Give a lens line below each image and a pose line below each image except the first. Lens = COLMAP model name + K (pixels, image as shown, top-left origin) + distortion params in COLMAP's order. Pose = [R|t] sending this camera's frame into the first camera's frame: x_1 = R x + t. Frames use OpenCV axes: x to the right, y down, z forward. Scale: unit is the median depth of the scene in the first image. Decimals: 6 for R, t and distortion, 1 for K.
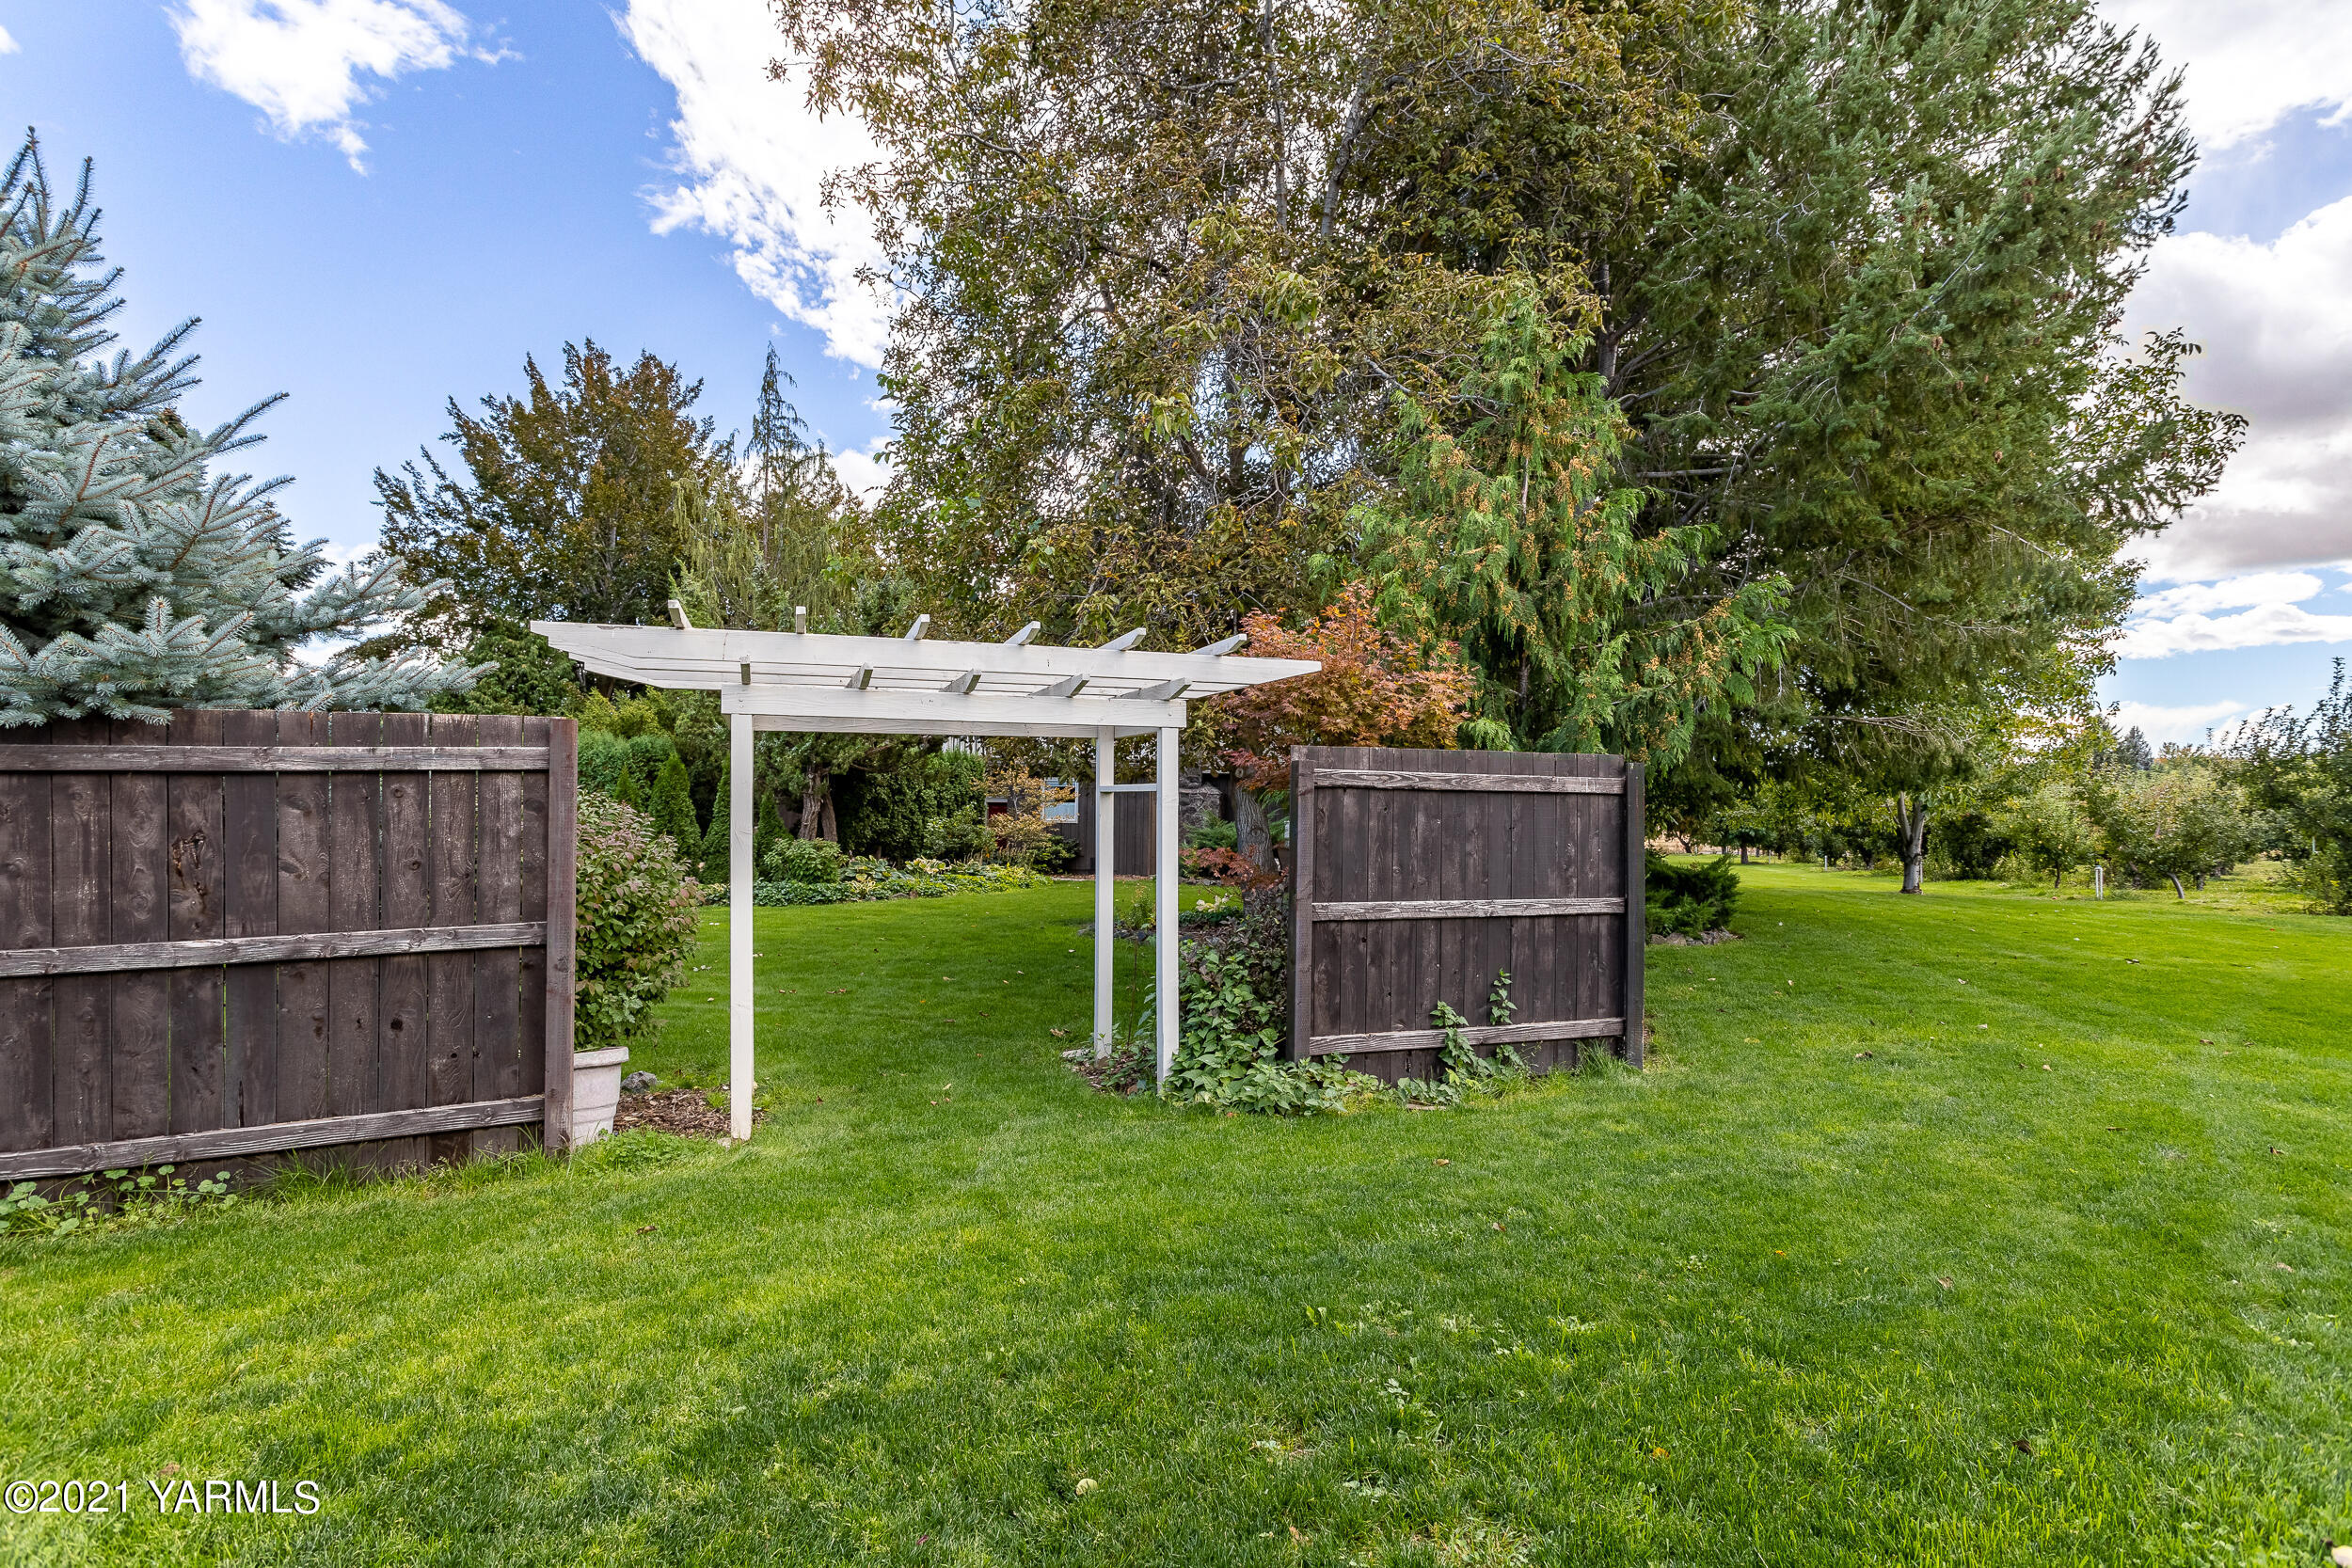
lens RADIAL K [[1188.6, 0, 1184.1], [0, 1188.6, 787.4], [0, 0, 1]] dist [0.000766, 0.000031]
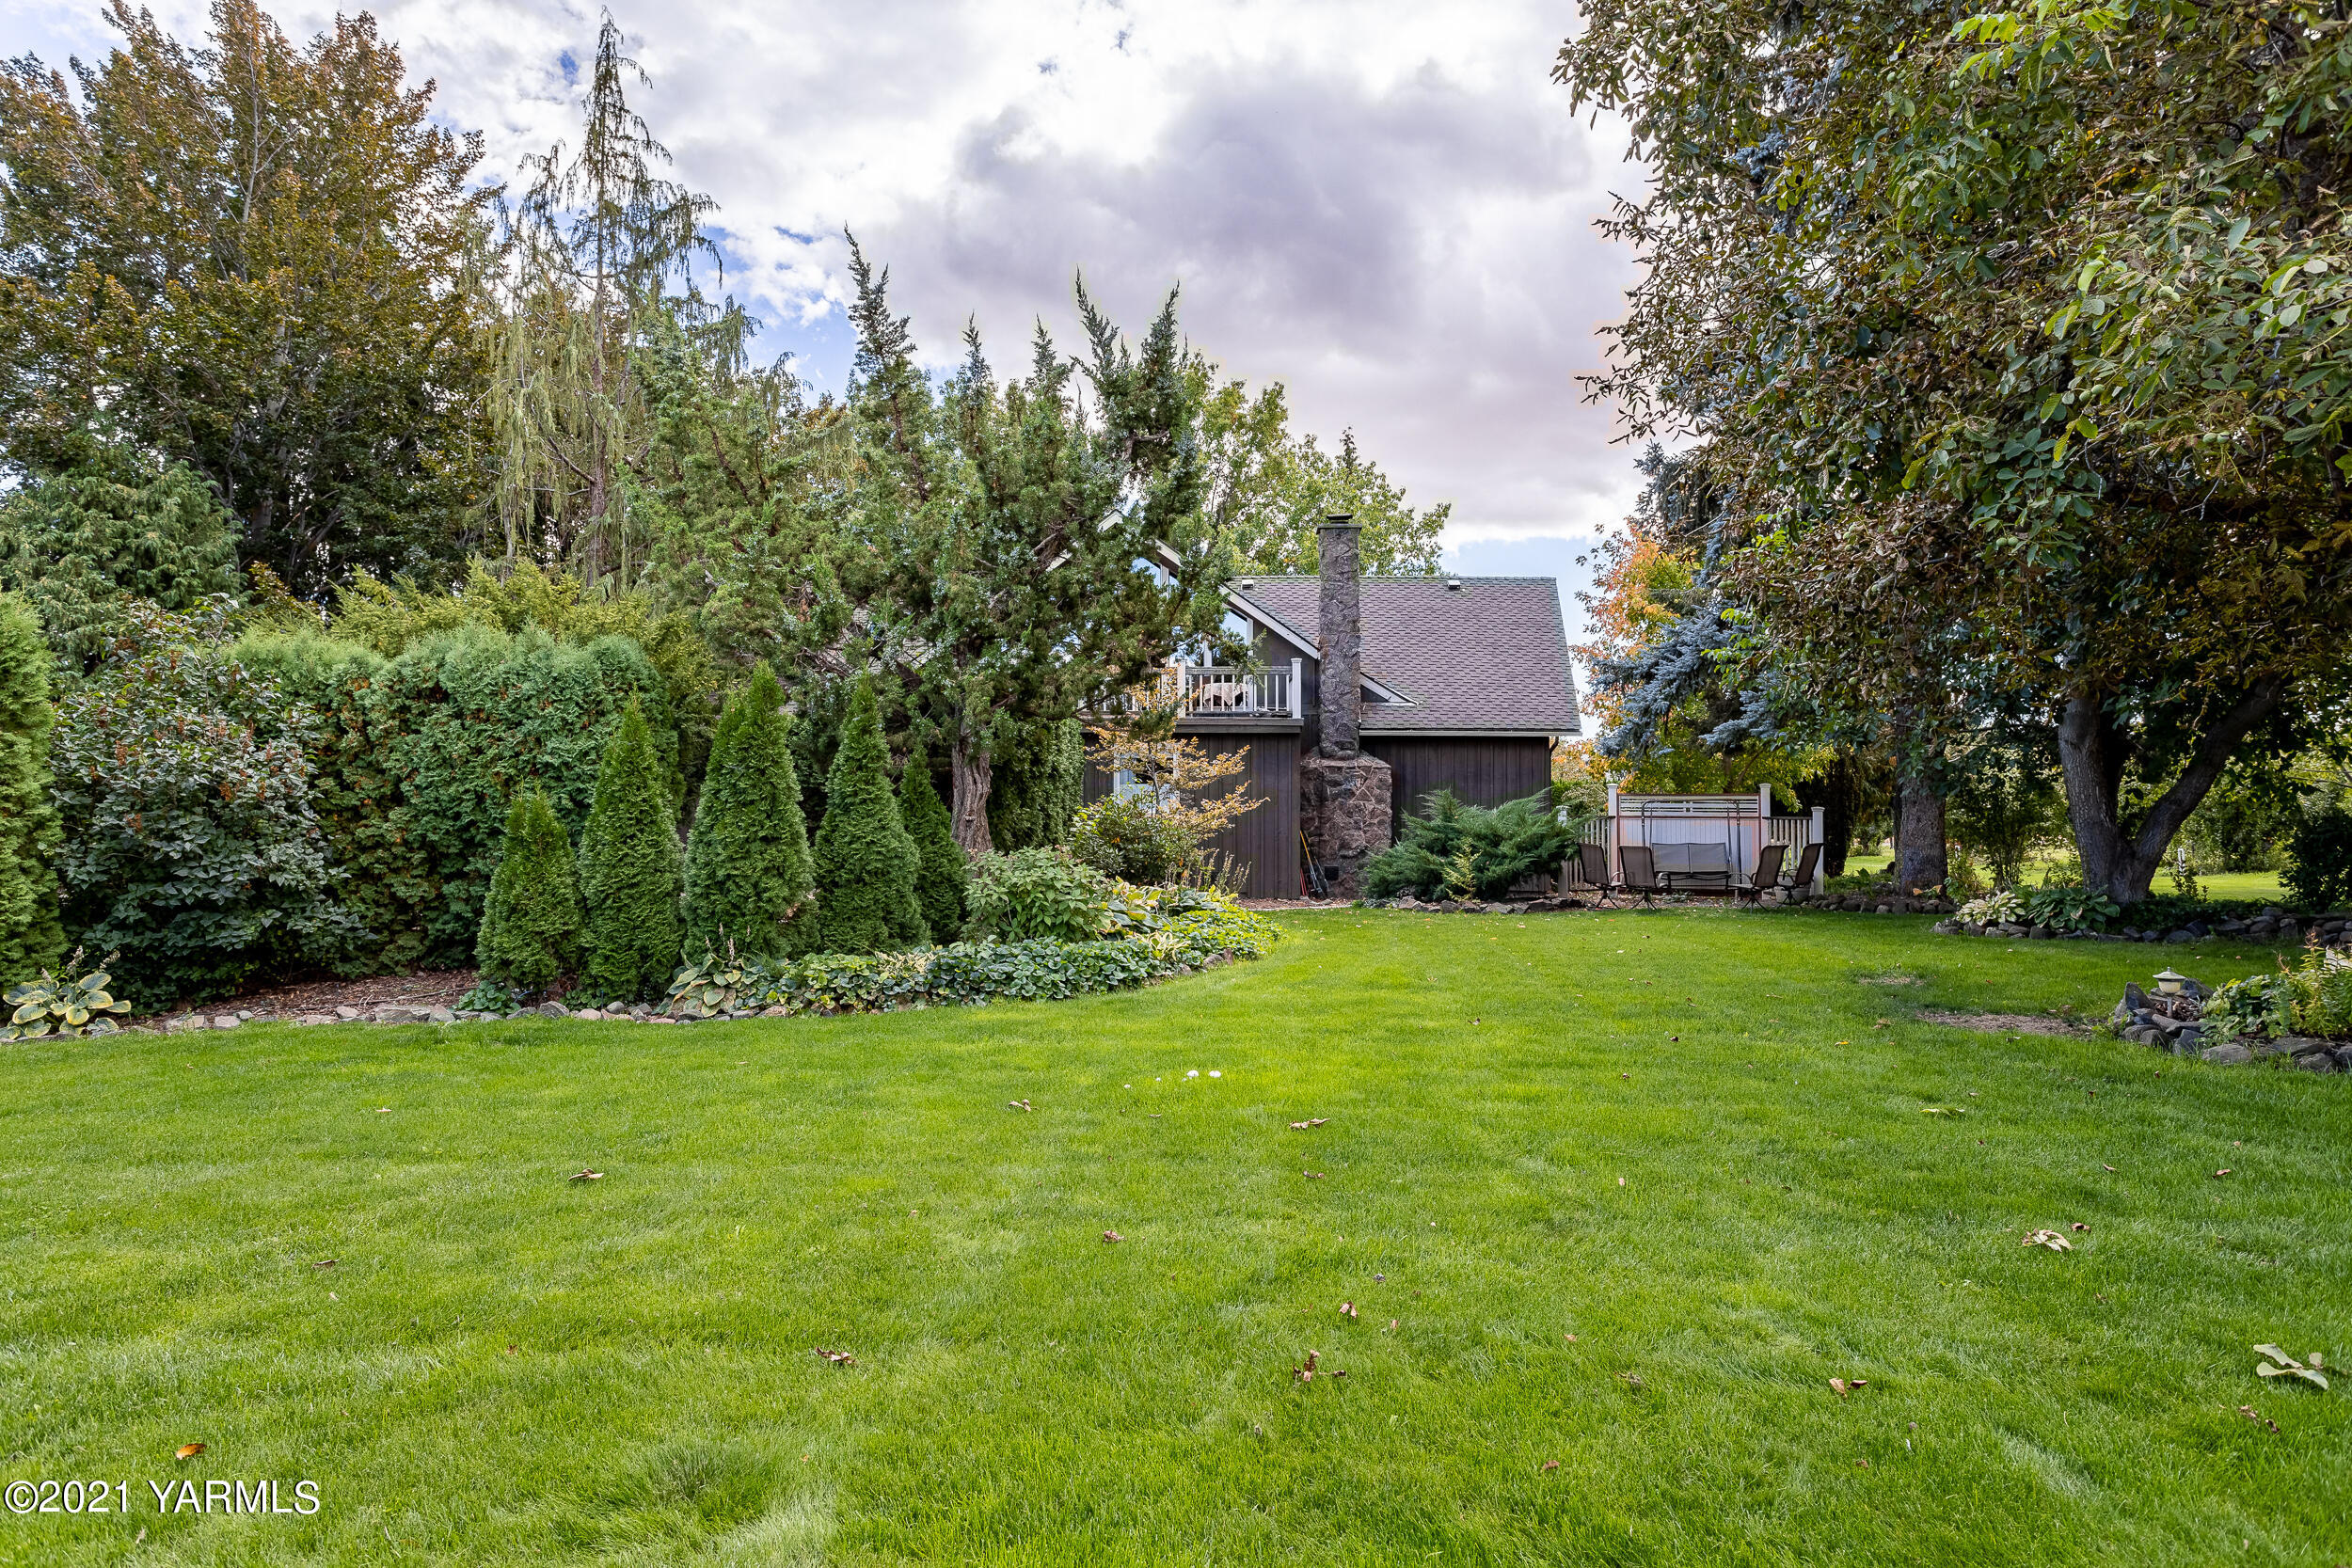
lens RADIAL K [[1375.8, 0, 1172.0], [0, 1375.8, 777.6], [0, 0, 1]] dist [0.001235, 0.002565]
pose [[0.971181, -0.008227, 0.238200, -0.240502], [0.008354, 0.999965, 0.000476, 0.009043], [-0.238196, 0.001527, 0.971216, 0.271923]]
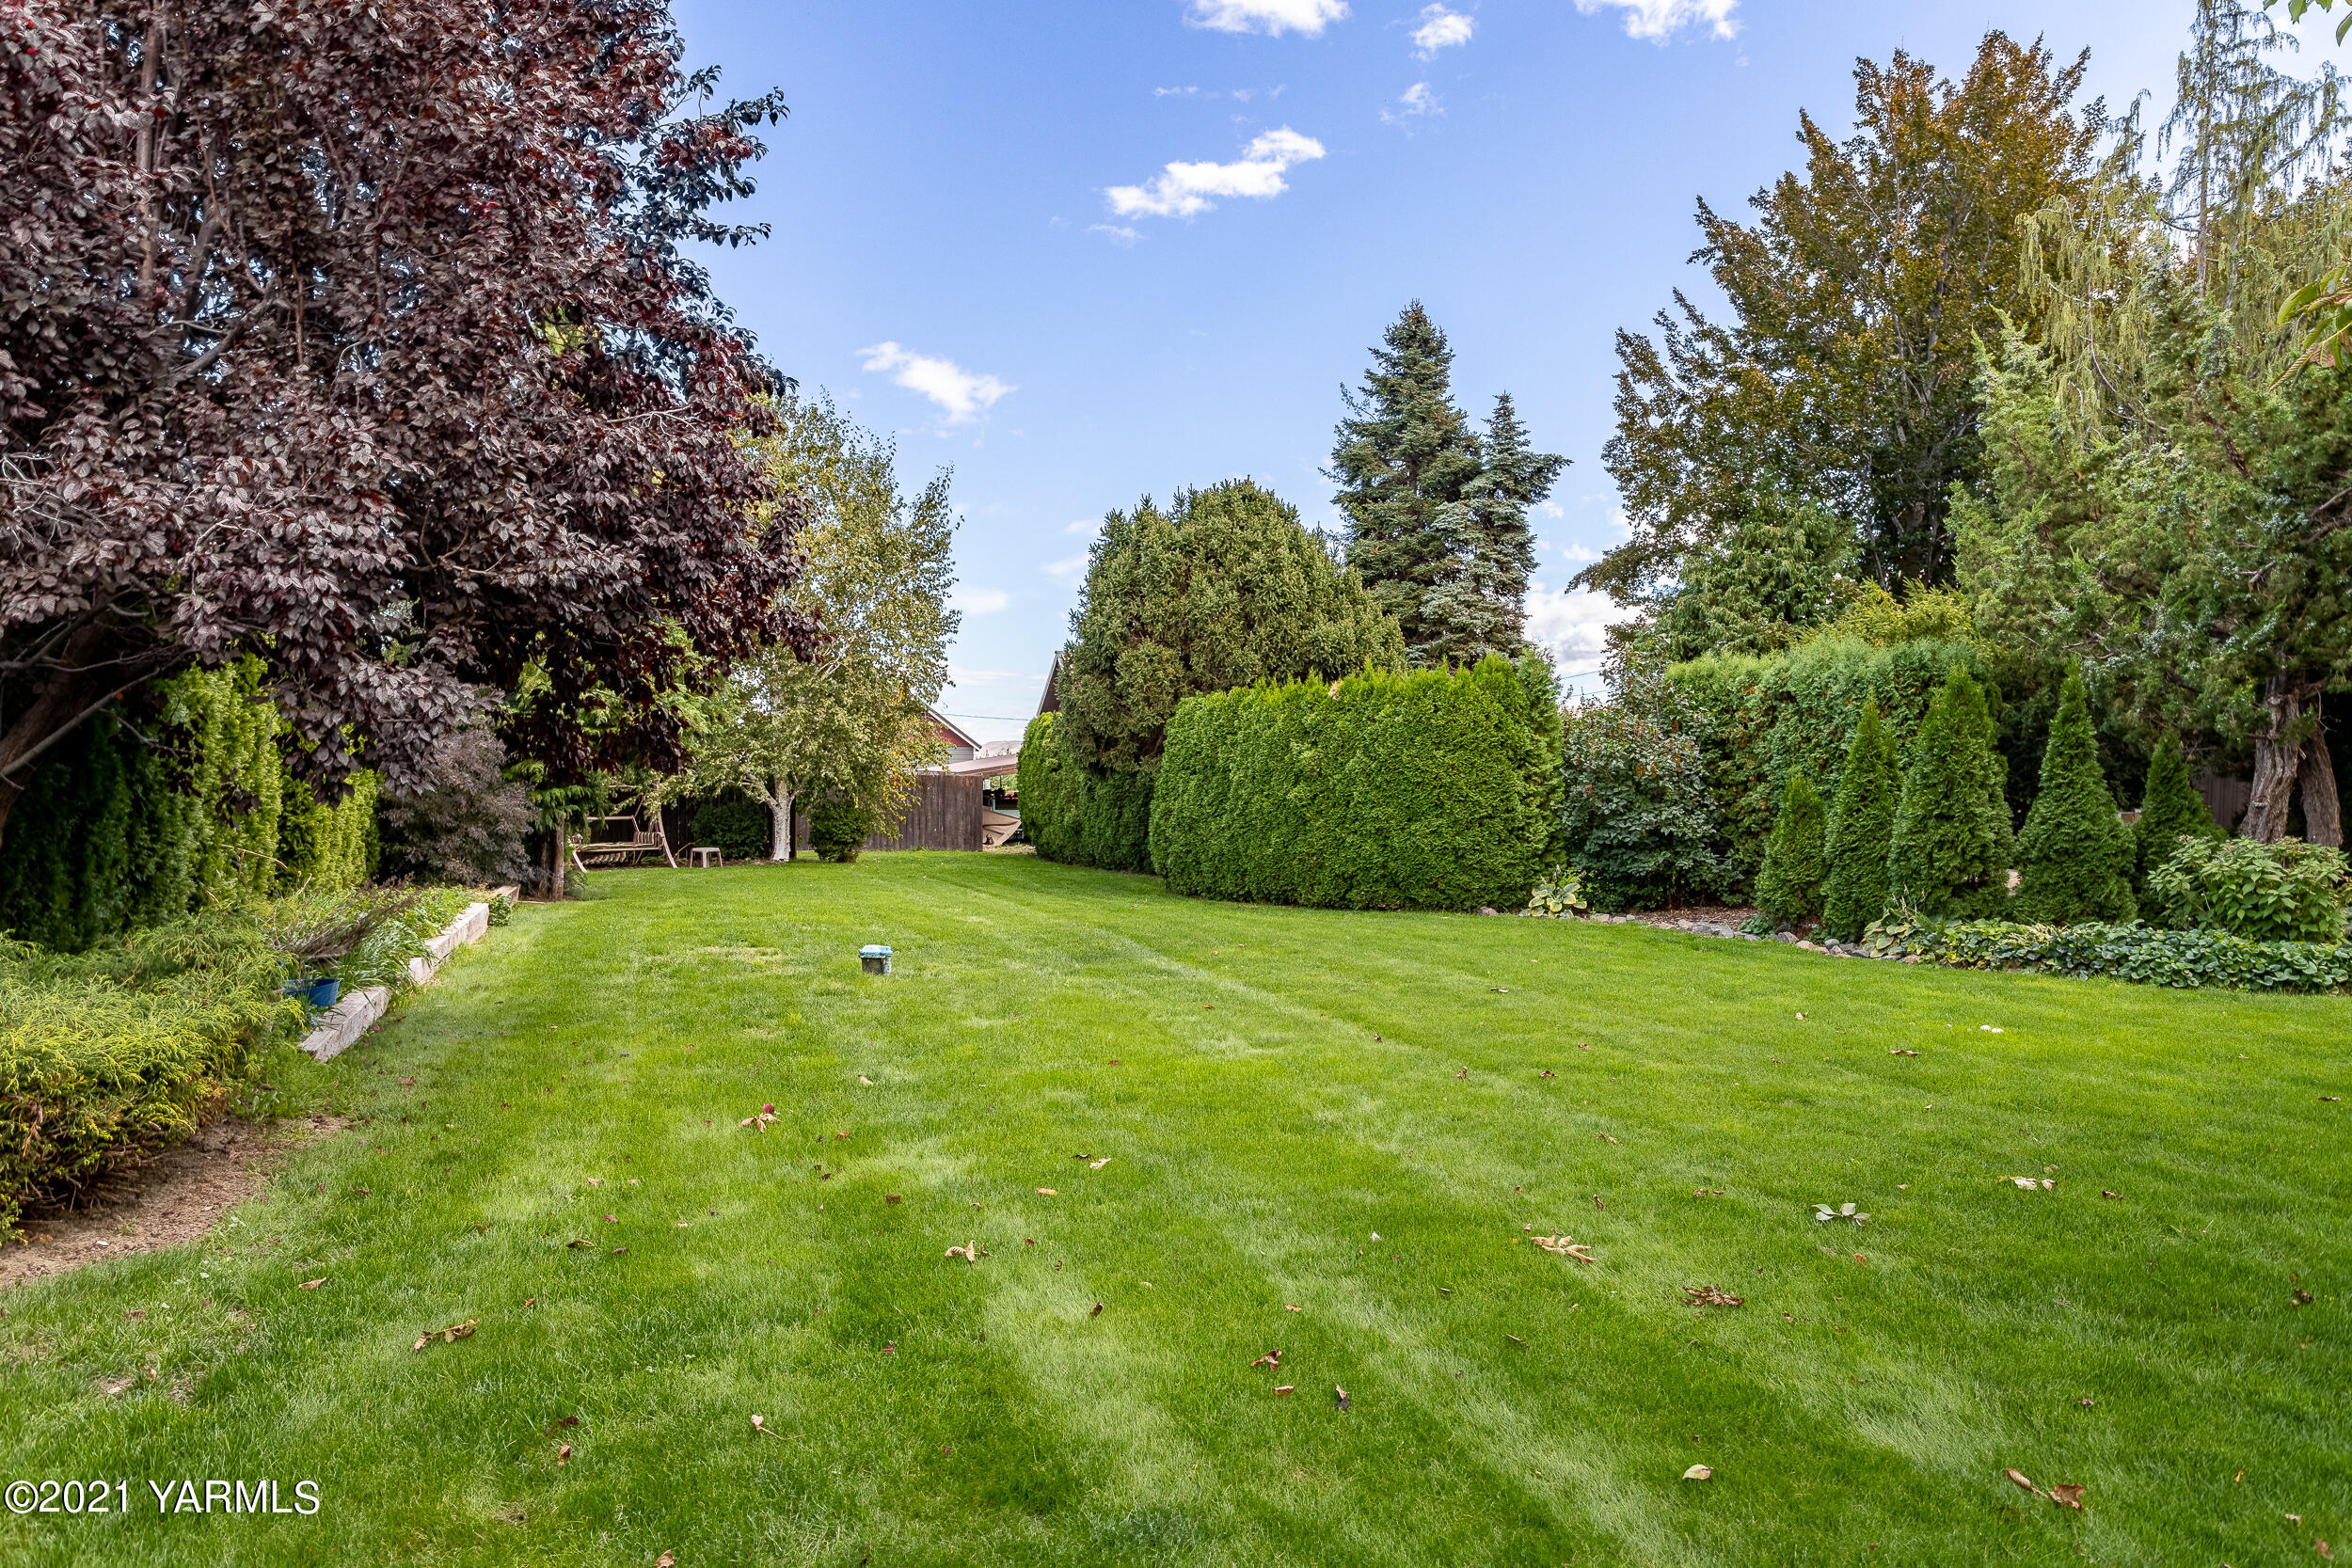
lens RADIAL K [[1478.7, 0, 1156.6], [0, 1478.7, 842.9], [0, 0, 1]] dist [0.001161, -0.004879]
pose [[0.570863, 0.038089, -0.820161, -0.058117], [0.013848, 0.998335, 0.056002, 0.004672], [0.820928, -0.043327, 0.569385, 0.204197]]
